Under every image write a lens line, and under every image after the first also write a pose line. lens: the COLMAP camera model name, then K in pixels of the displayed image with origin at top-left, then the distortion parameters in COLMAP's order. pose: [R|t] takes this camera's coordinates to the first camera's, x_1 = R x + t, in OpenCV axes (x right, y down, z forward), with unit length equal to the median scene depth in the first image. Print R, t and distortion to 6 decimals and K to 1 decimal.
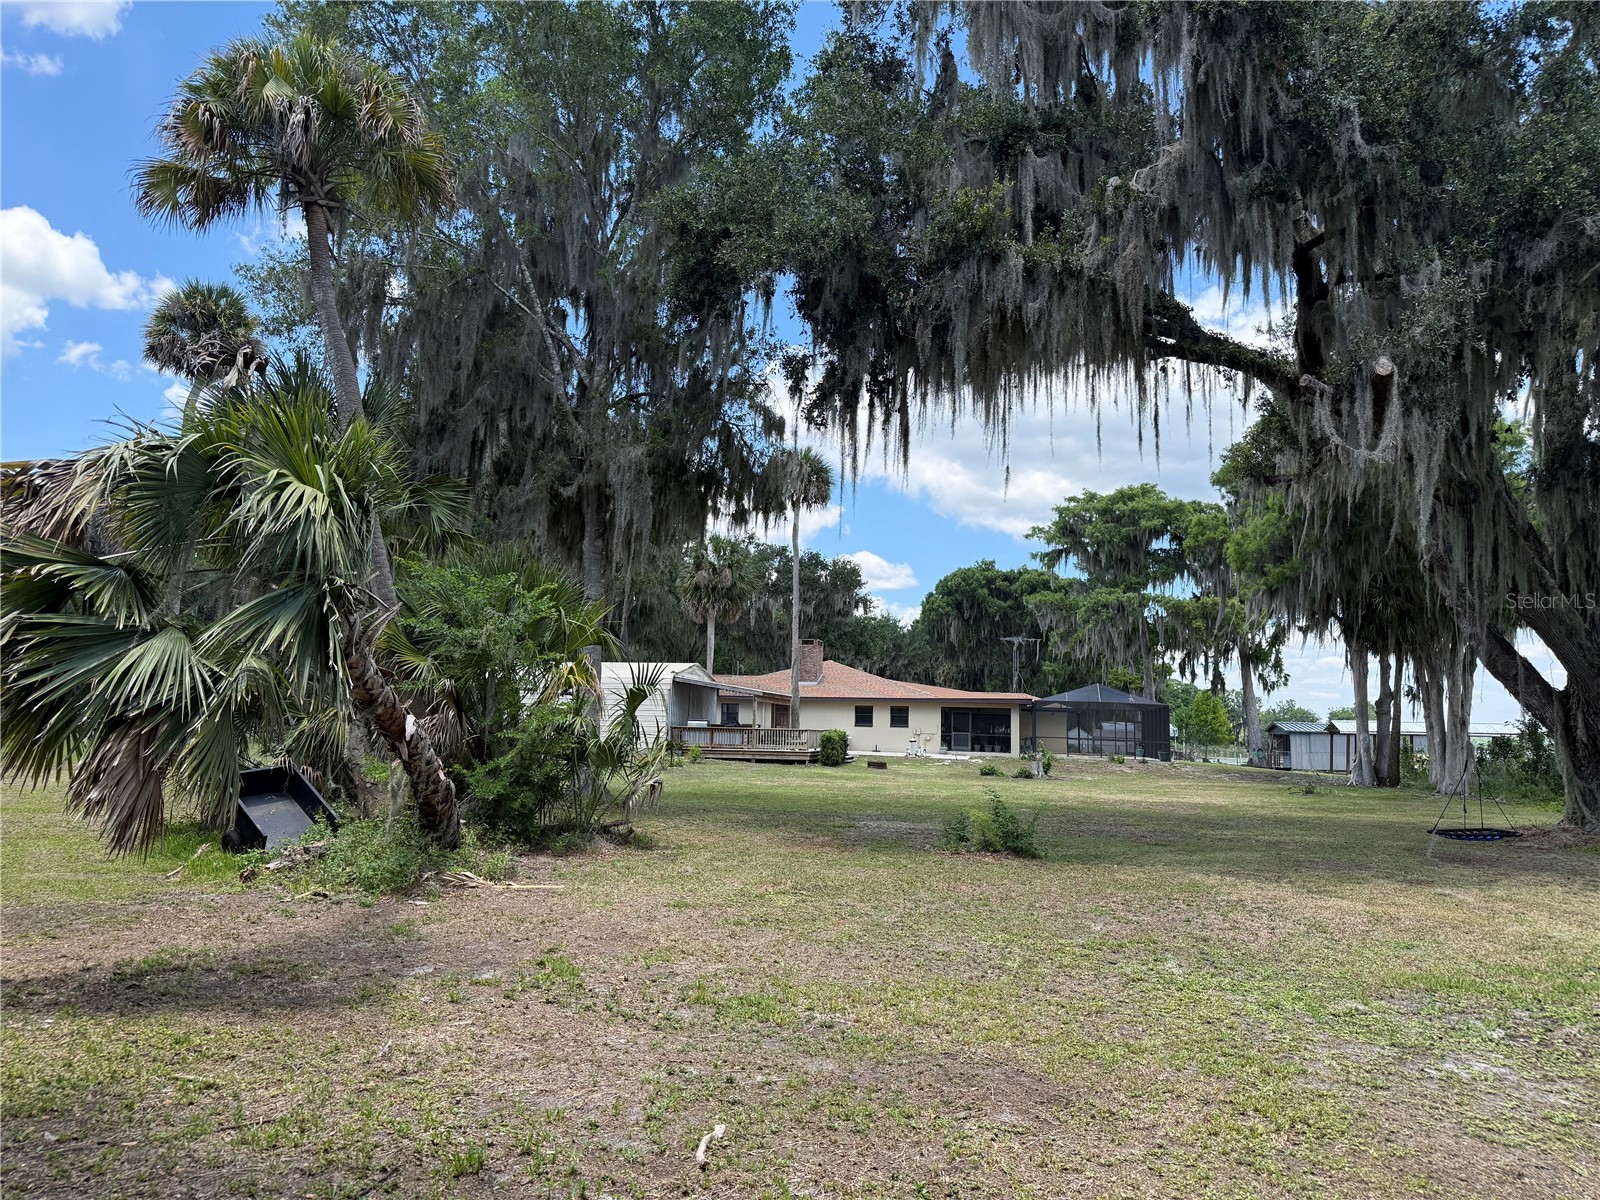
lens RADIAL K [[1132.5, 0, 800.0], [0, 1132.5, 600.0], [0, 0, 1]] dist [0.000658, -0.004710]
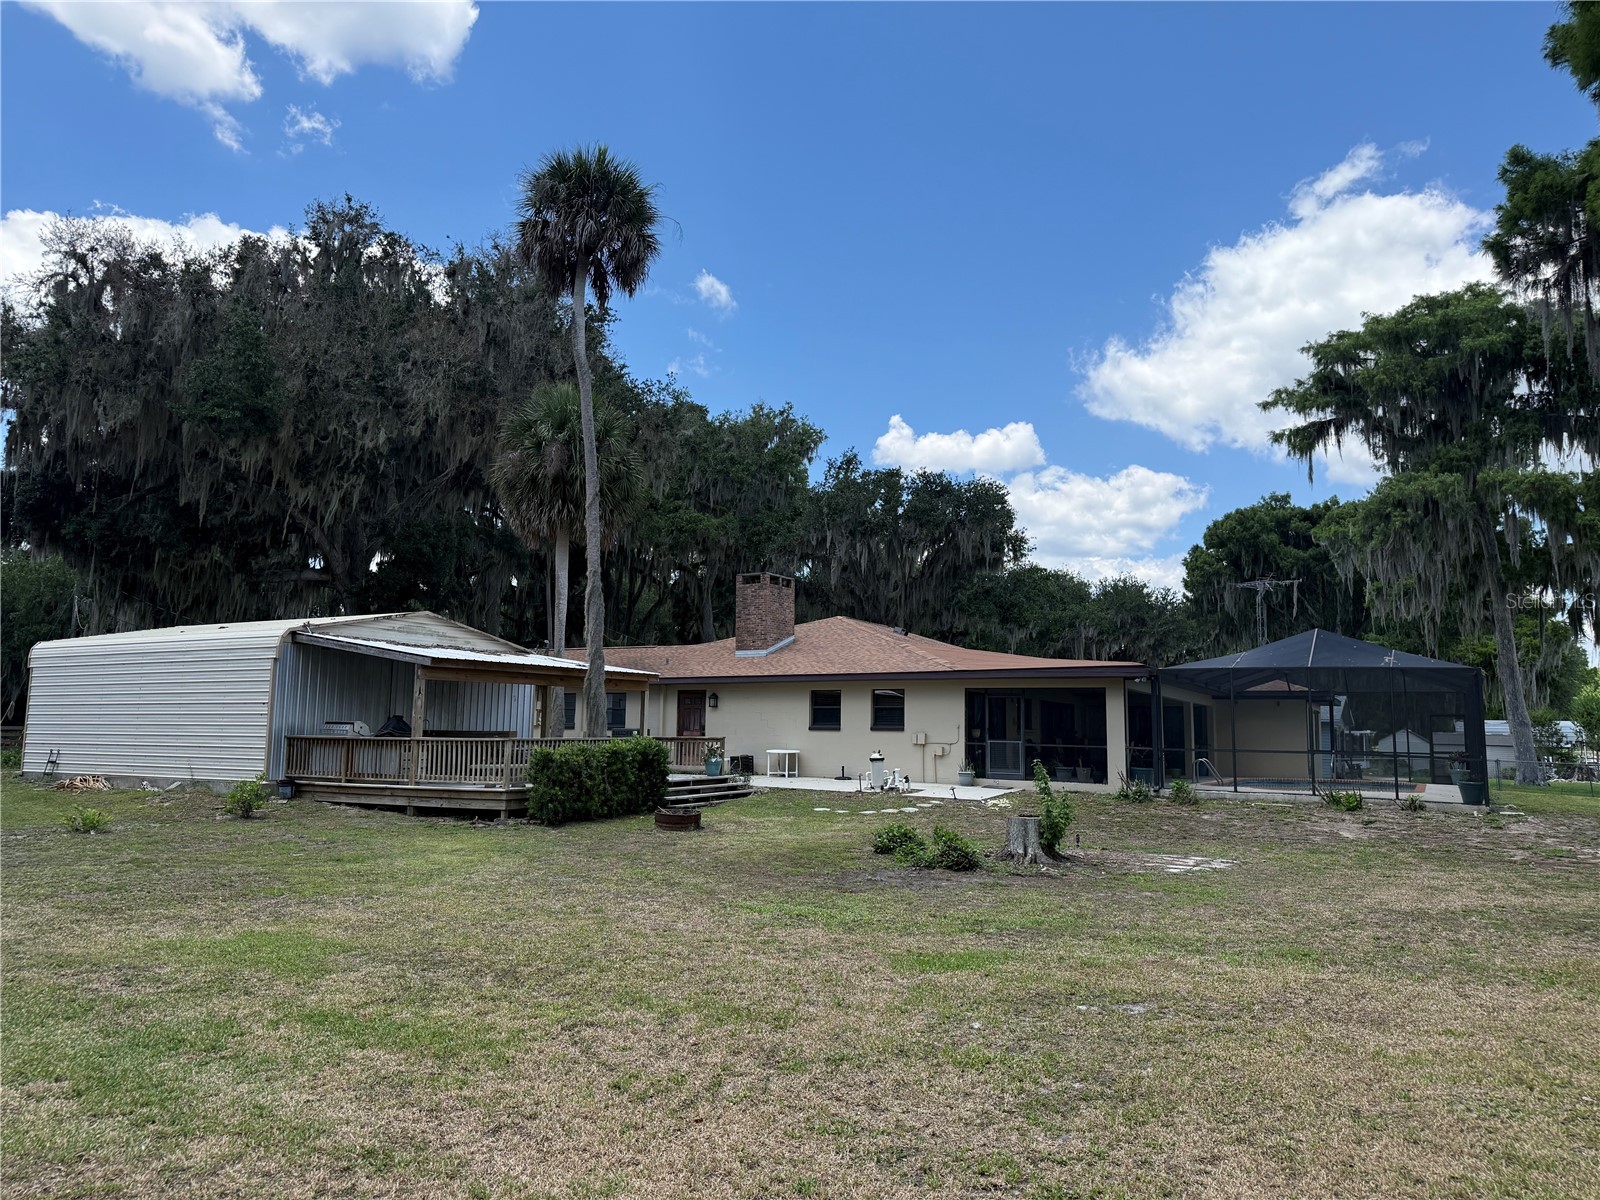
lens RADIAL K [[1180.3, 0, 793.2], [0, 1180.3, 598.3], [0, 0, 1]] dist [0.071665, -0.161794]
pose [[0.956627, -0.046539, -0.287575, 0.198749], [0.044678, 0.998916, -0.013034, 0.057710], [0.287870, -0.000380, 0.957669, 0.482555]]
